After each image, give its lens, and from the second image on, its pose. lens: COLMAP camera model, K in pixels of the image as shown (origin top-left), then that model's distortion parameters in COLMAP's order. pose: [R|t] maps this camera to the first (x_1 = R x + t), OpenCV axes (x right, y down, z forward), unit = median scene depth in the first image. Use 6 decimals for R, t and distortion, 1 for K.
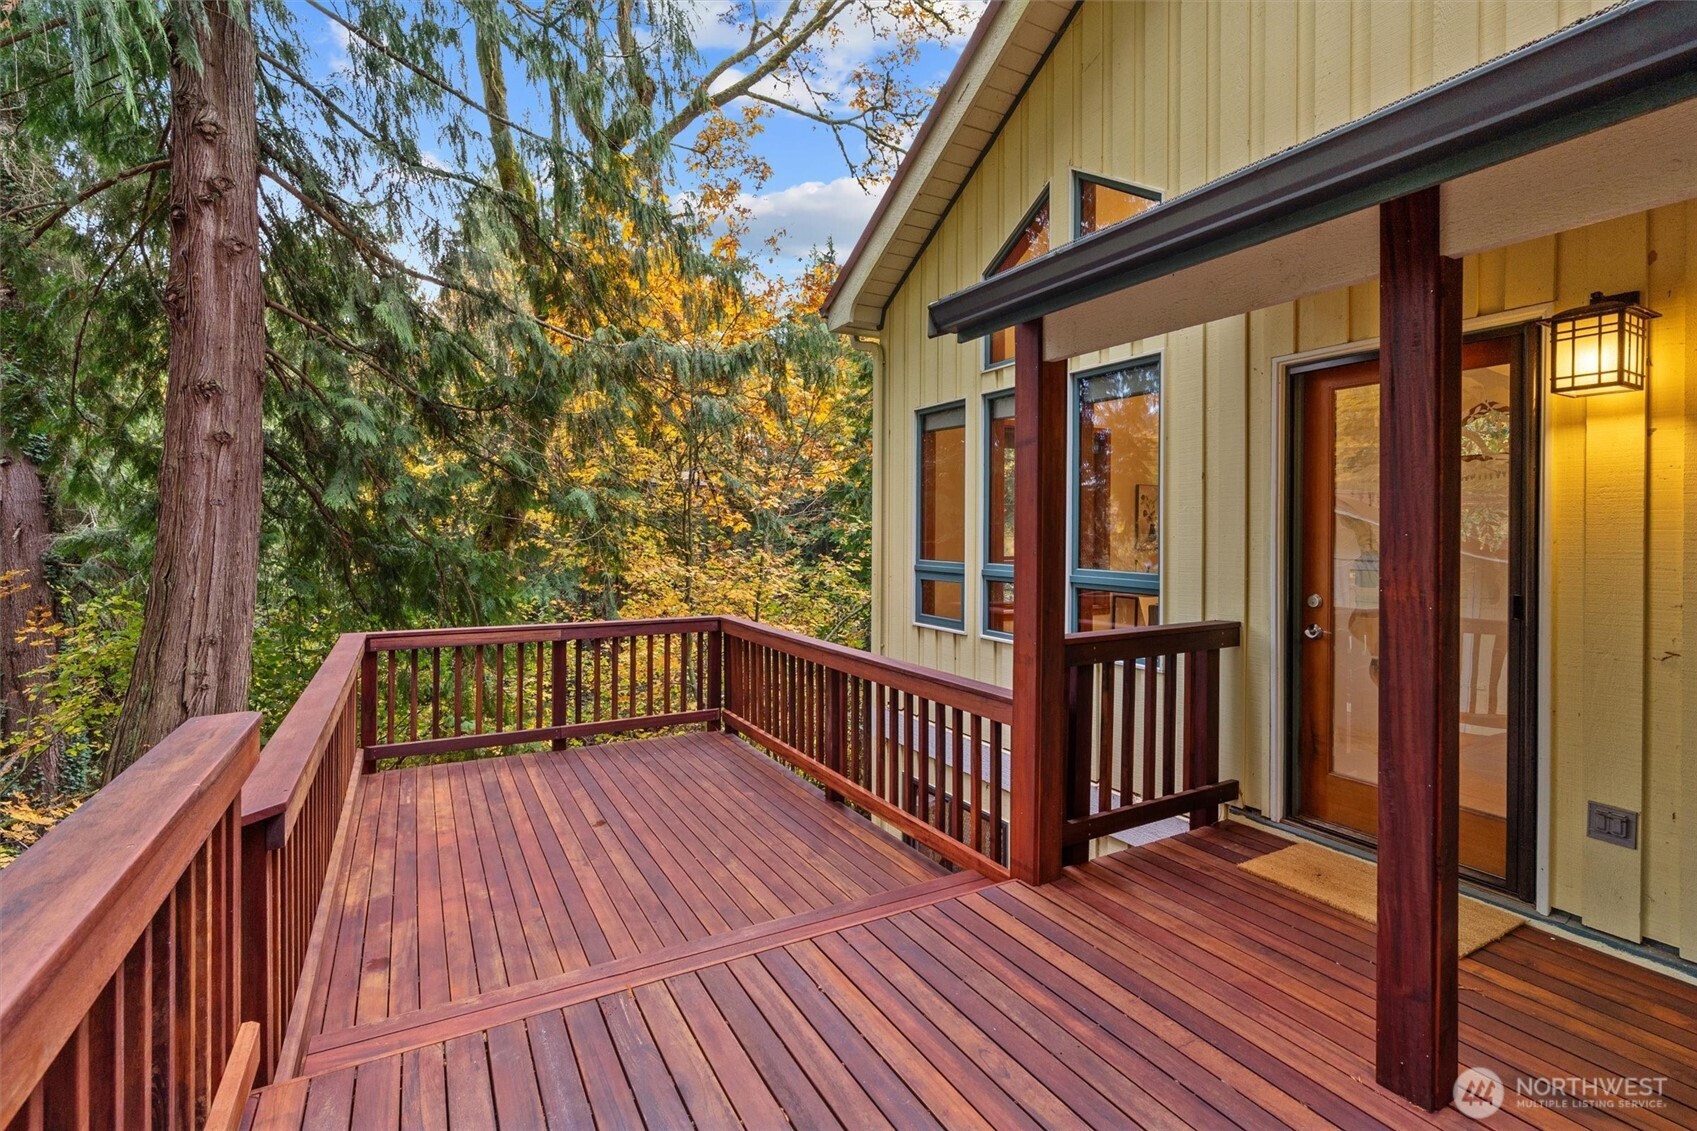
lens RADIAL K [[780.4, 0, 839.5], [0, 780.4, 536.0], [0, 0, 1]] dist [-0.004238, 0.001340]
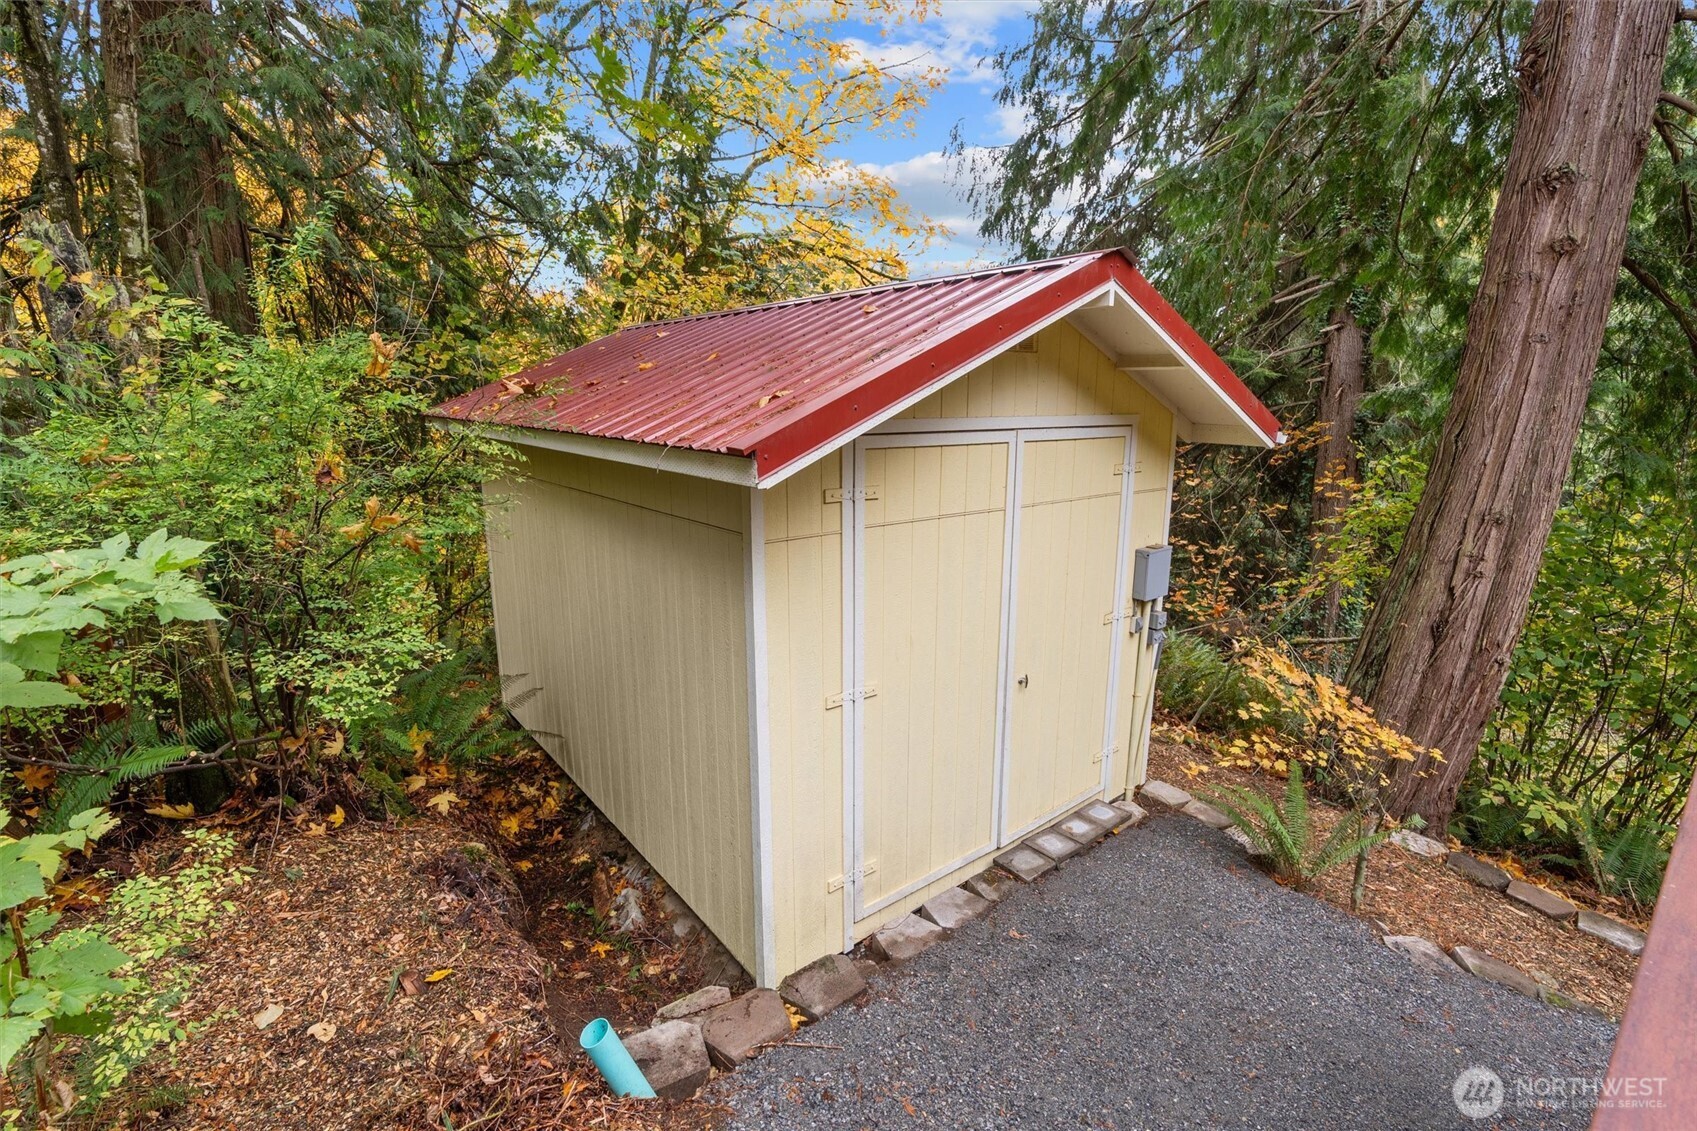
lens RADIAL K [[780.4, 0, 851.9], [0, 780.4, 562.8], [0, 0, 1]] dist [-0.004238, 0.001340]
pose [[0.199151, 0.207926, -0.957656, -0.139288], [-0.010133, 0.977616, 0.210152, 0.014362], [0.979916, -0.032148, 0.196800, 0.163194]]
